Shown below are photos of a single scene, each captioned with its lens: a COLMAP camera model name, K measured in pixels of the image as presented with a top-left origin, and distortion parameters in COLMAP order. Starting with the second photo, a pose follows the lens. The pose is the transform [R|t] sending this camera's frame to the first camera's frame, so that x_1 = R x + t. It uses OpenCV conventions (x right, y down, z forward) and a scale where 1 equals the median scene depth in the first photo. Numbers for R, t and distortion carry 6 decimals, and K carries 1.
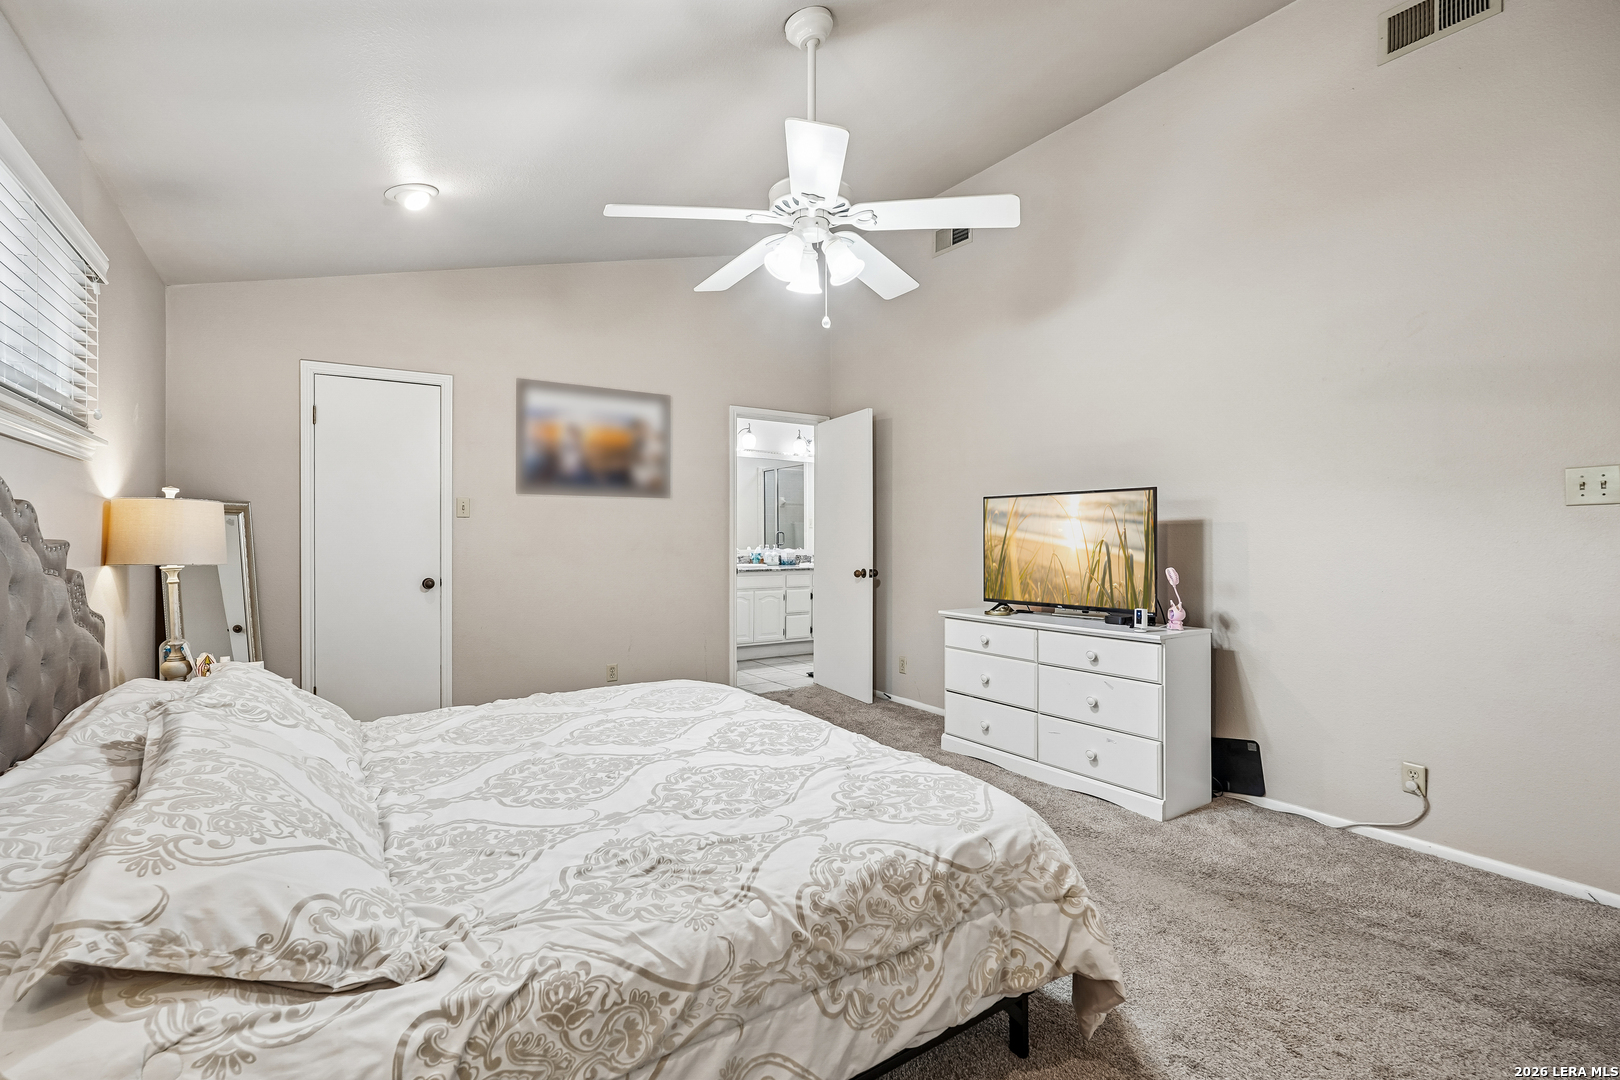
lens RADIAL K [[737.1, 0, 802.0], [0, 737.1, 534.2], [0, 0, 1]] dist [-0.018376, 0.011532]
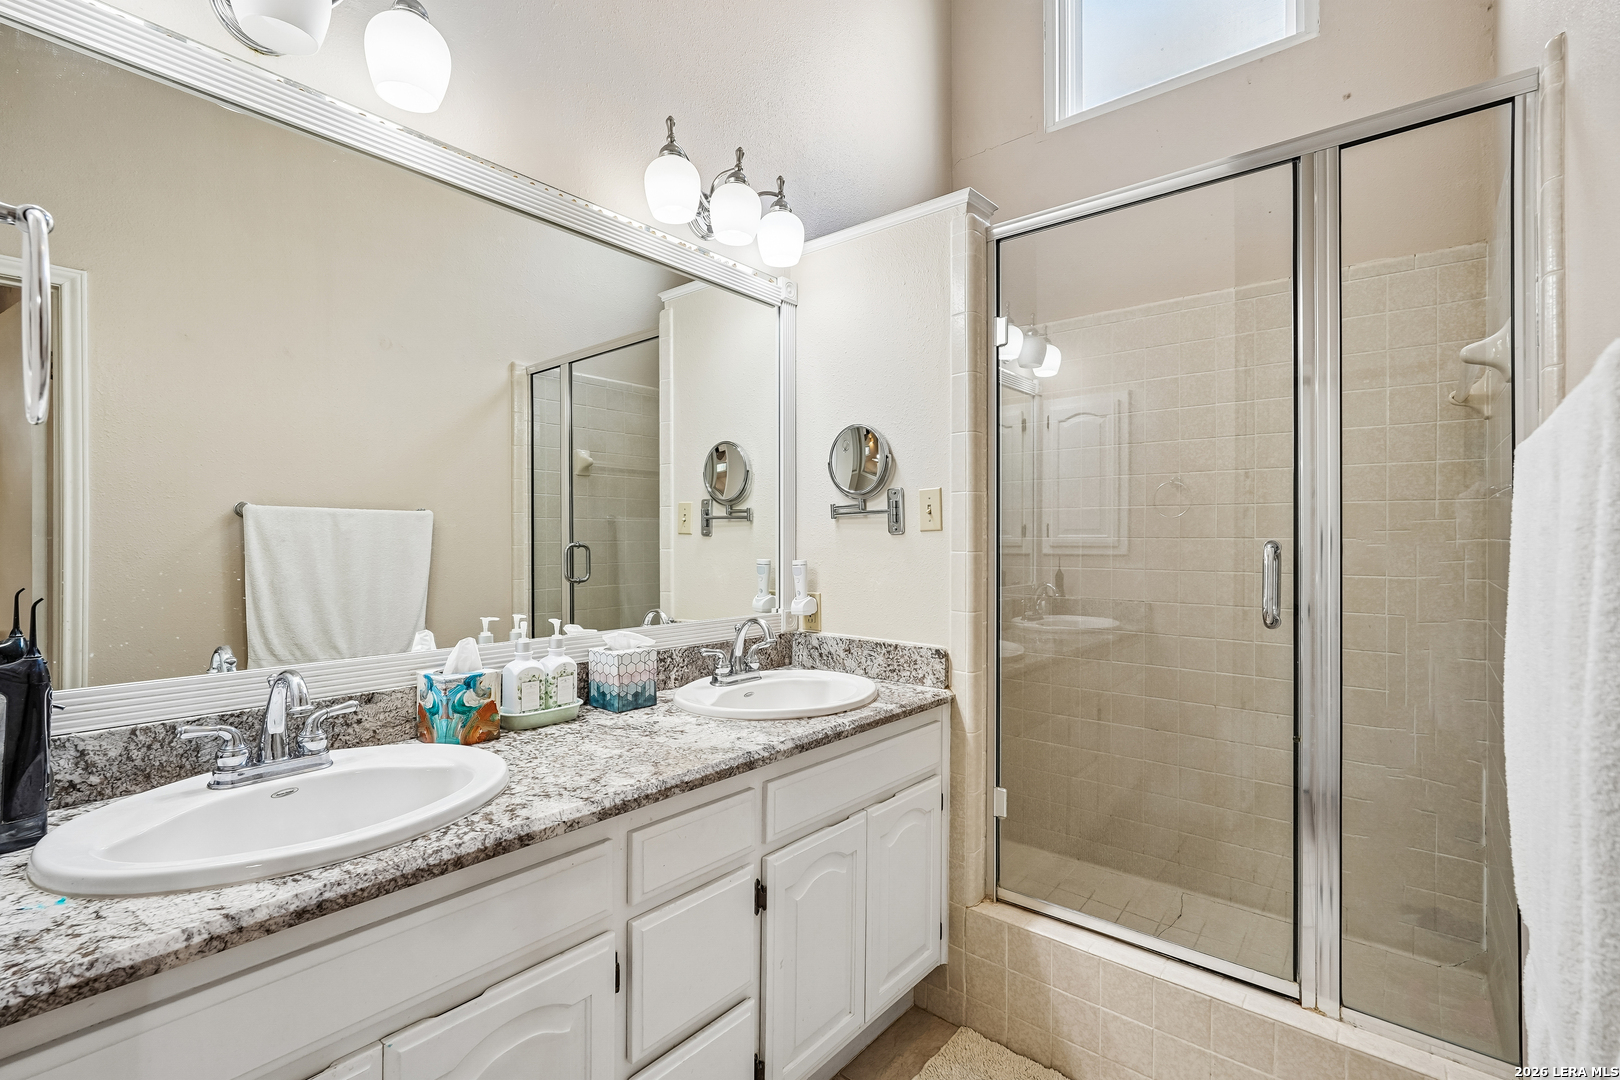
lens RADIAL K [[737.1, 0, 802.0], [0, 737.1, 534.2], [0, 0, 1]] dist [-0.018376, 0.011532]
pose [[0.962412, 0.001571, 0.271589, -0.026987], [-0.001709, 0.999999, 0.000271, -0.009902], [-0.271588, -0.000725, 0.962413, 0.771657]]
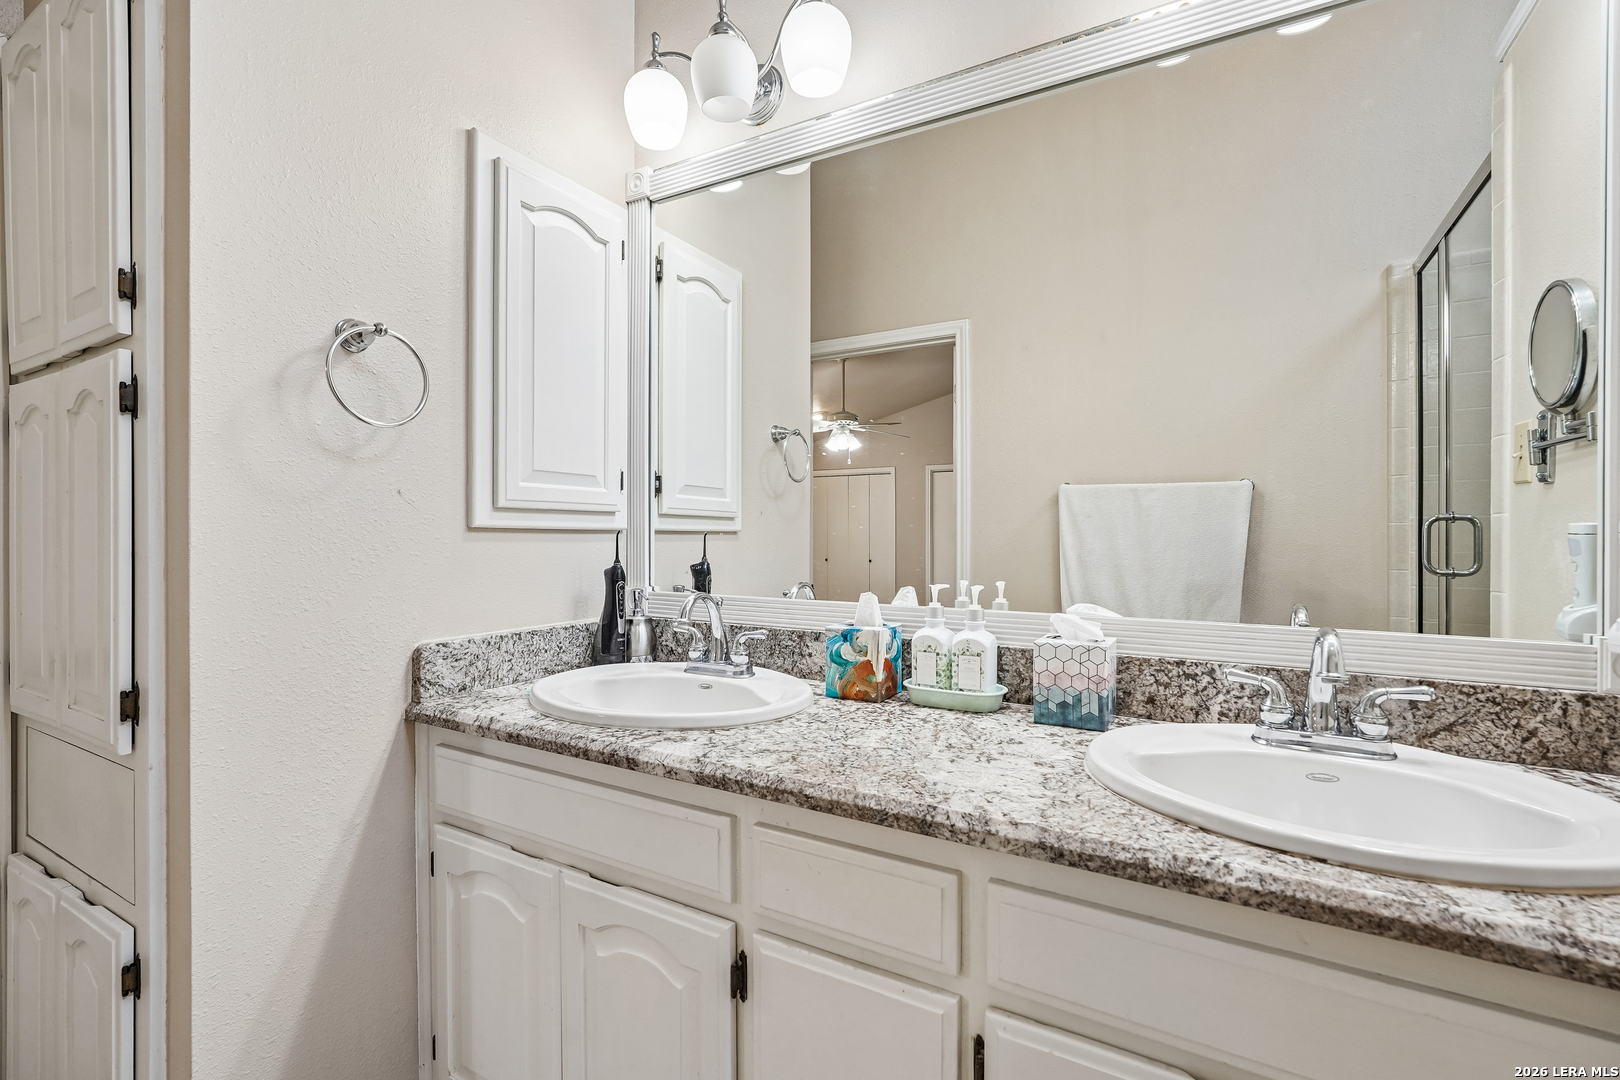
lens RADIAL K [[727.0, 0, 800.5], [0, 727.0, 533.8], [0, 0, 1]] dist [-0.009864, 0.005660]
pose [[0.430870, -0.003511, -0.902407, 0.098027], [0.002823, 0.999993, -0.002543, 0.002671], [0.902410, -0.001452, 0.430877, 0.882486]]
